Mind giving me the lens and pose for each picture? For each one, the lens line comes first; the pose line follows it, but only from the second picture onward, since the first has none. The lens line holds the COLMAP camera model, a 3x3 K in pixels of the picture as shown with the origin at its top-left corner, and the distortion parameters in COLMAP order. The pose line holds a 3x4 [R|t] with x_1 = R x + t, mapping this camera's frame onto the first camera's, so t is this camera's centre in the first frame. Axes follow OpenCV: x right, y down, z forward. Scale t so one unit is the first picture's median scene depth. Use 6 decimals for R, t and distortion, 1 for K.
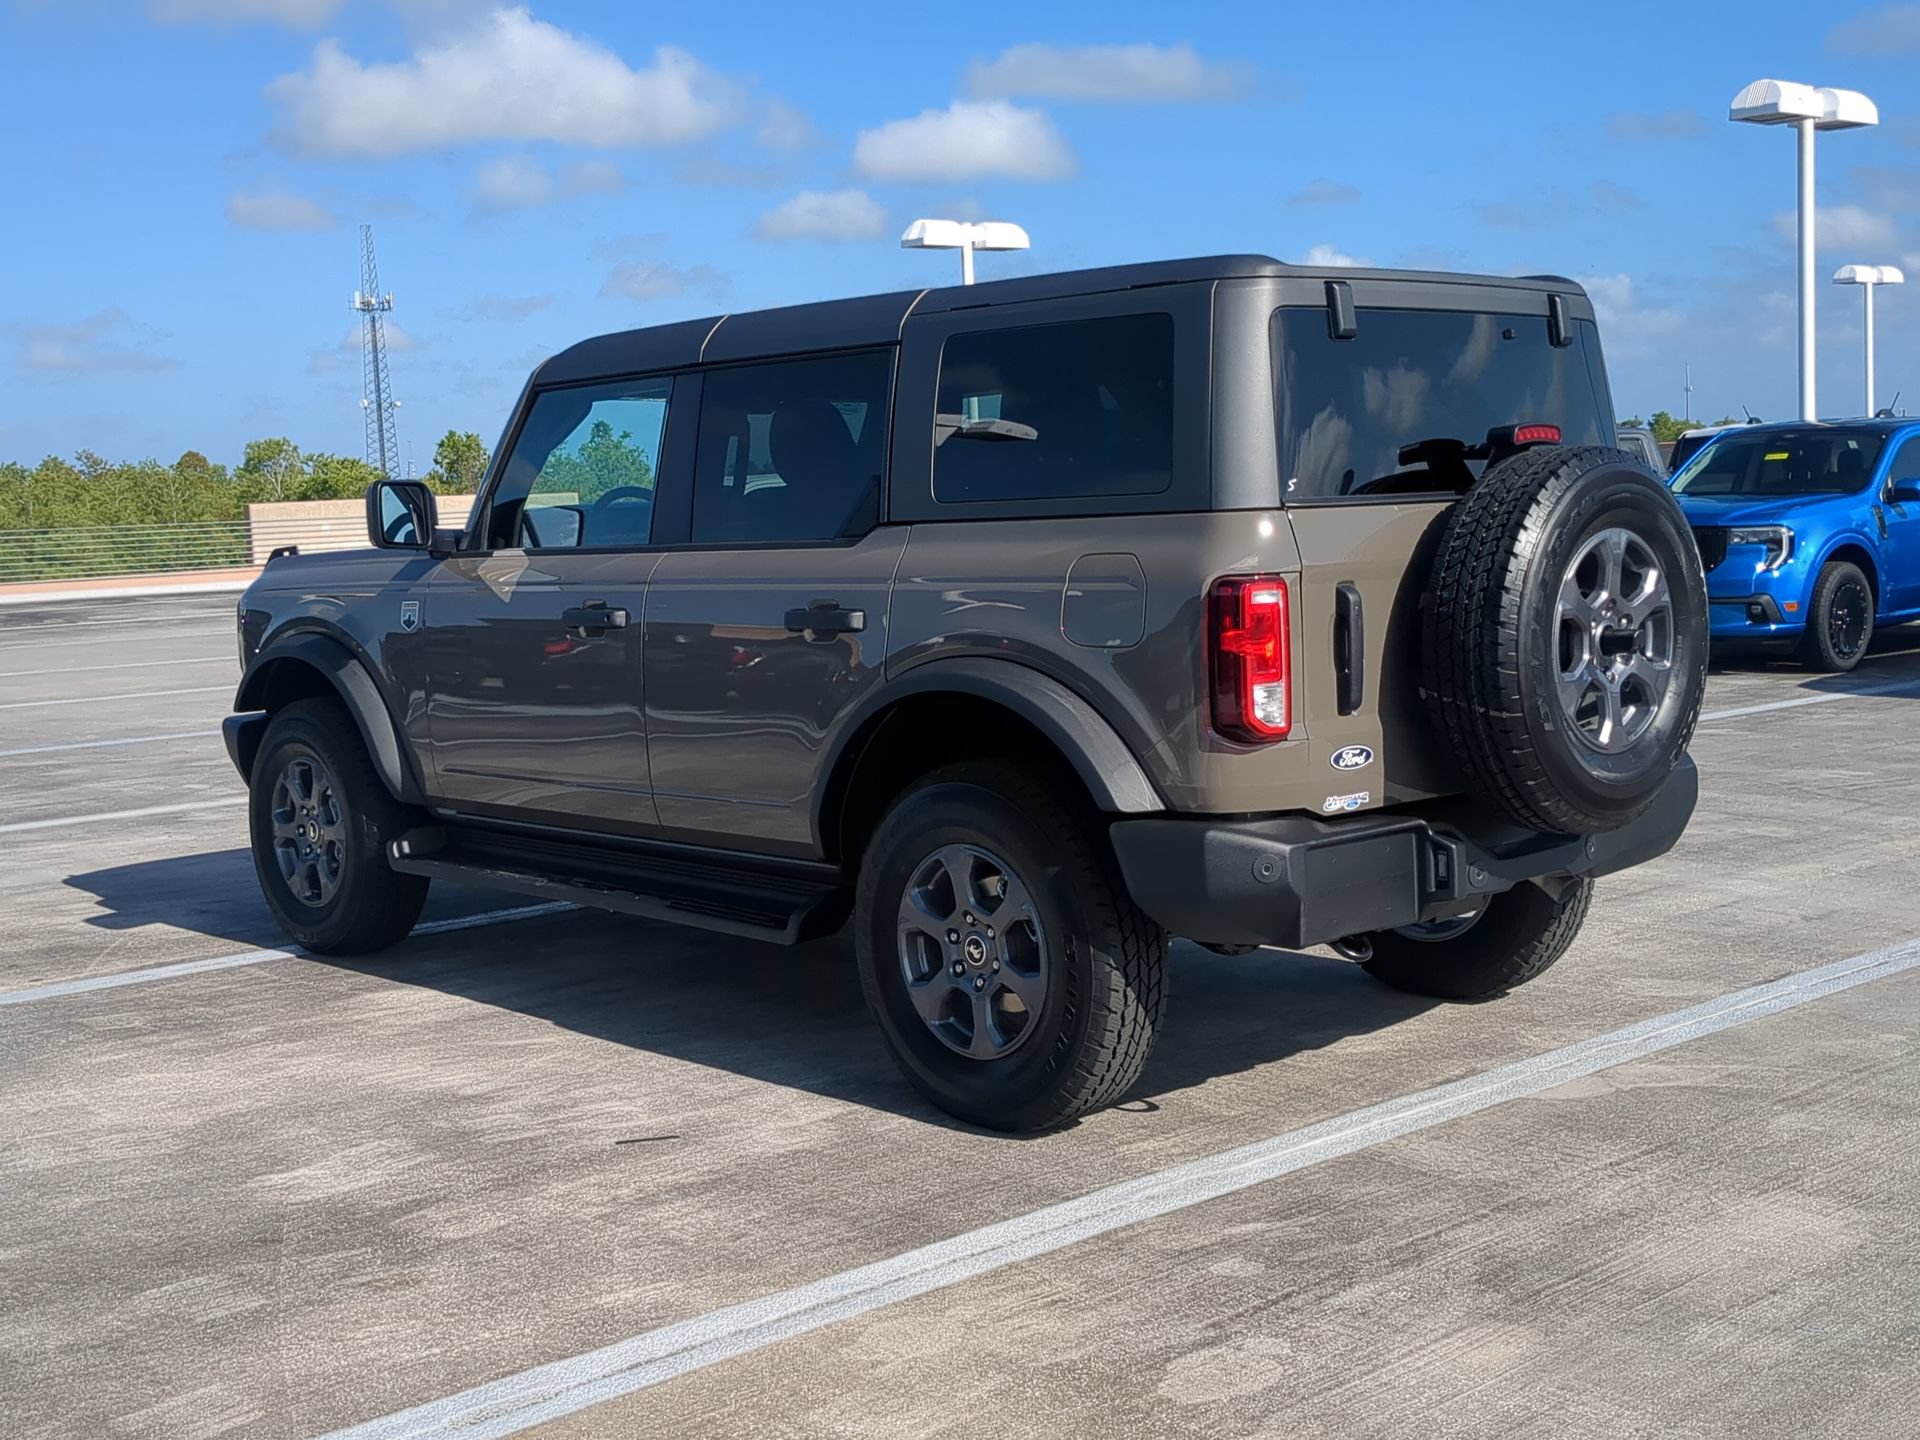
lens RADIAL K [[2283.9, 0, 960.0], [0, 2283.9, 720.0], [0, 0, 1]] dist [0.135300, -0.389186]
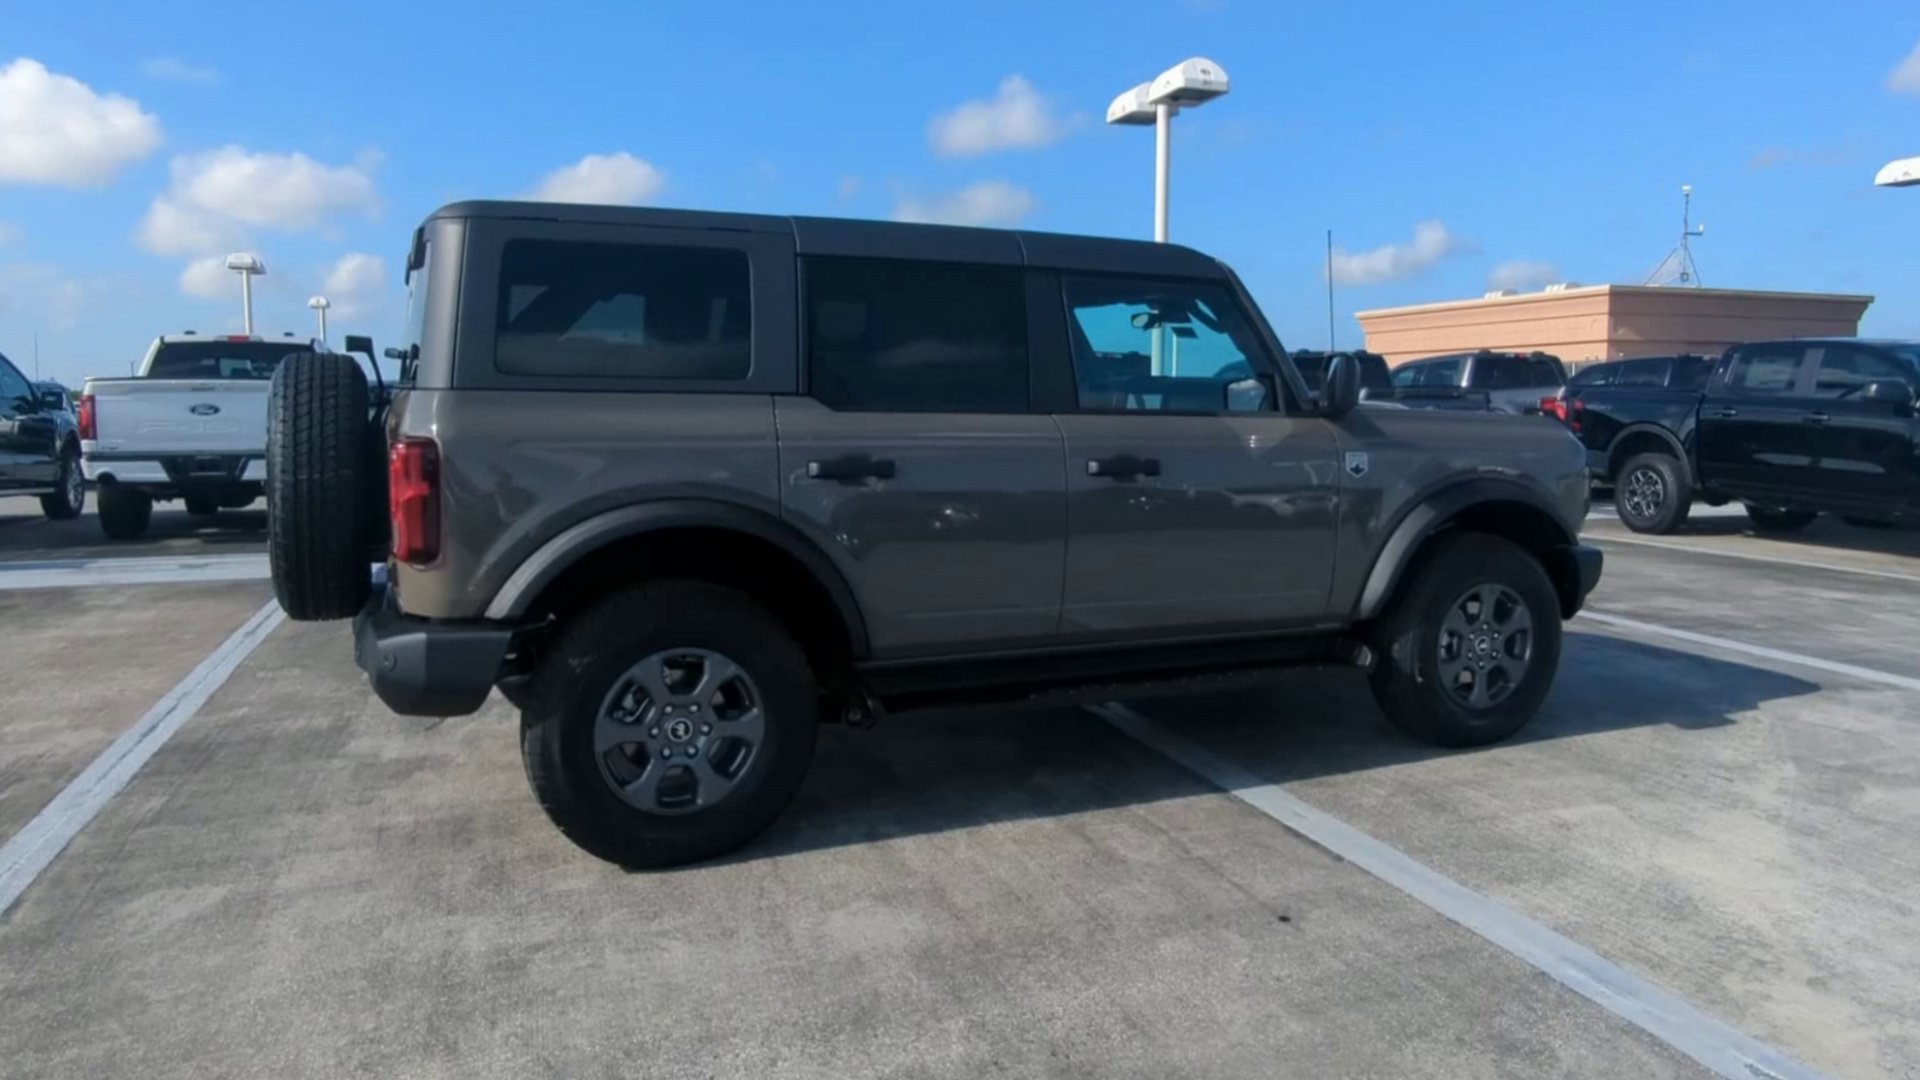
lens RADIAL K [[1328.9, 0, 992.1], [0, 1328.9, 516.9], [0, 0, 1]] dist [-0.000879, -0.000562]
pose [[-0.362133, 0.121633, -0.924156, 0.652408], [-0.086740, 0.982750, 0.163334, -0.189217], [0.928082, 0.139310, -0.345336, 1.739196]]
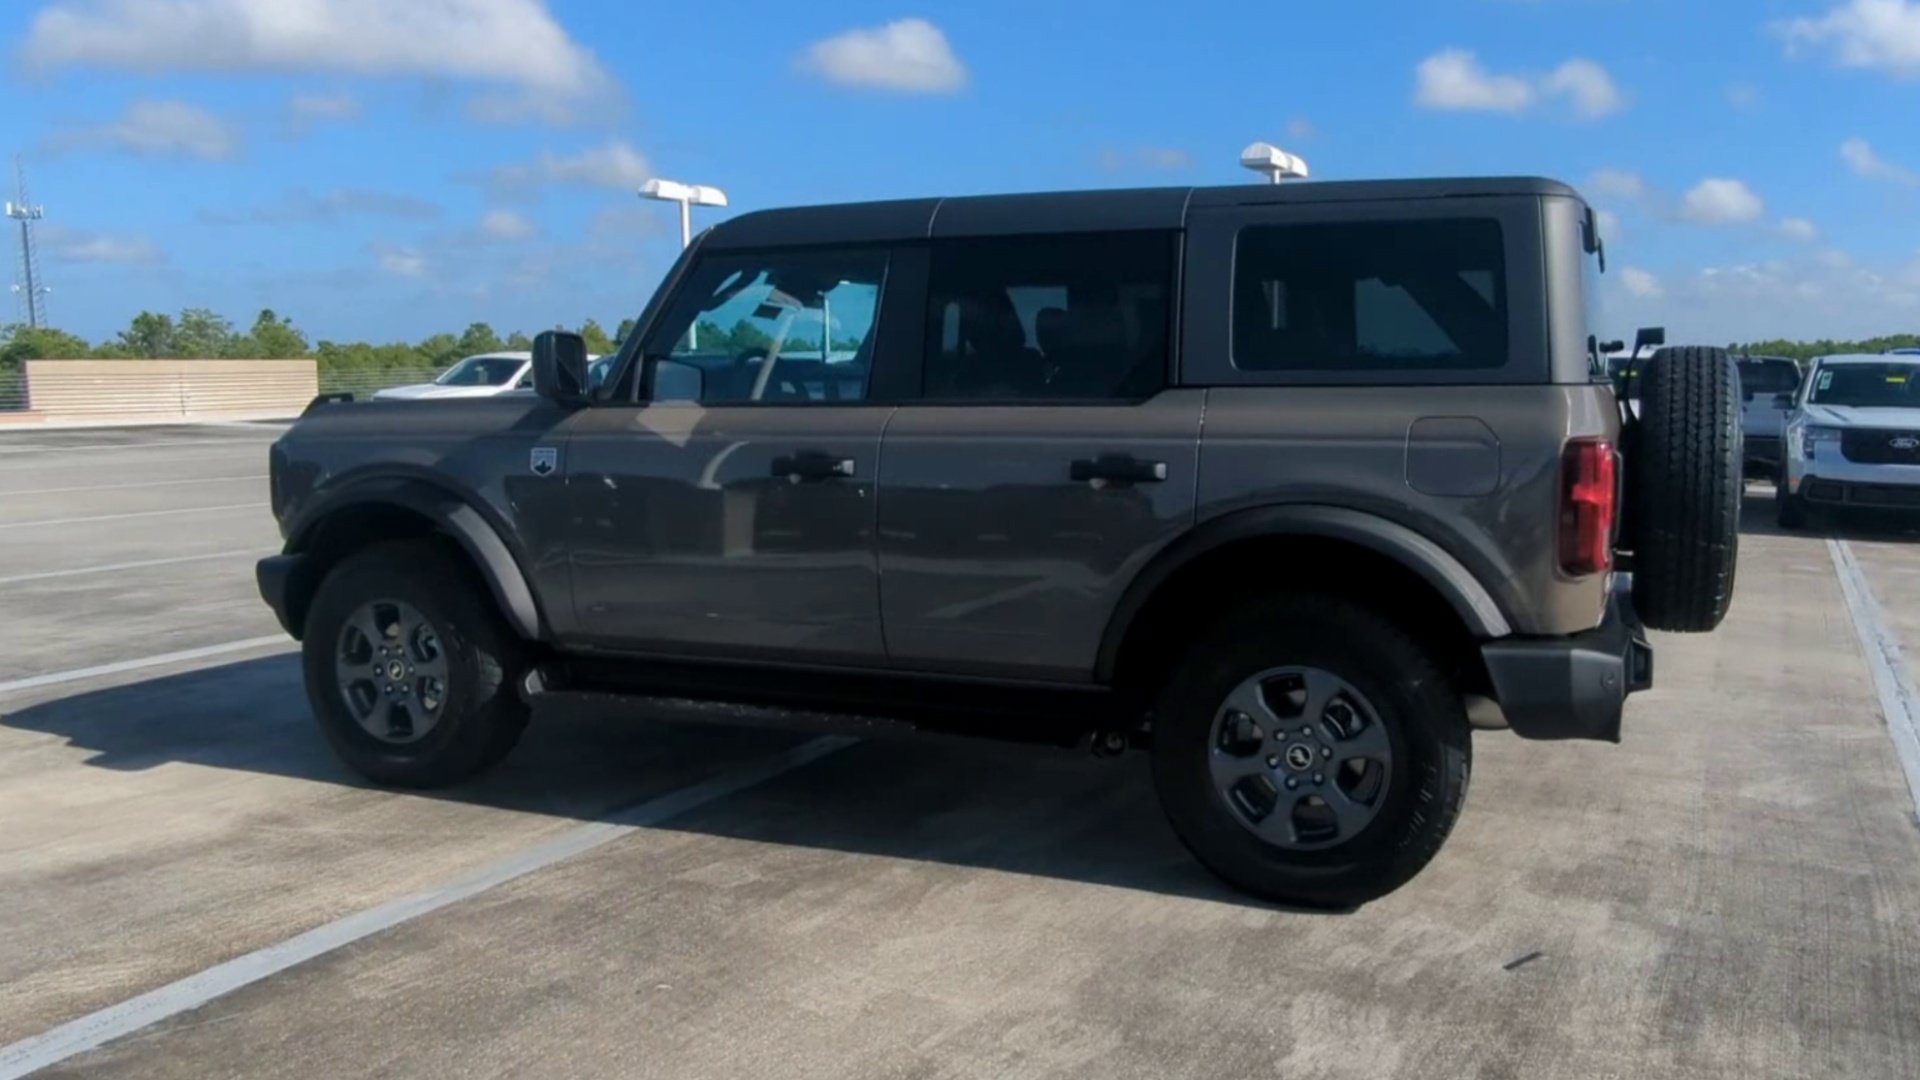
lens RADIAL K [[1395.8, 0, 1161.1], [0, 1395.8, 538.0], [0, 0, 1]] dist [-0.001445, 0.004930]
pose [[0.904256, -0.011976, 0.426822, -0.560971], [0.007876, 0.999904, 0.011368, -0.023707], [-0.426917, -0.006918, 0.904264, 0.480132]]
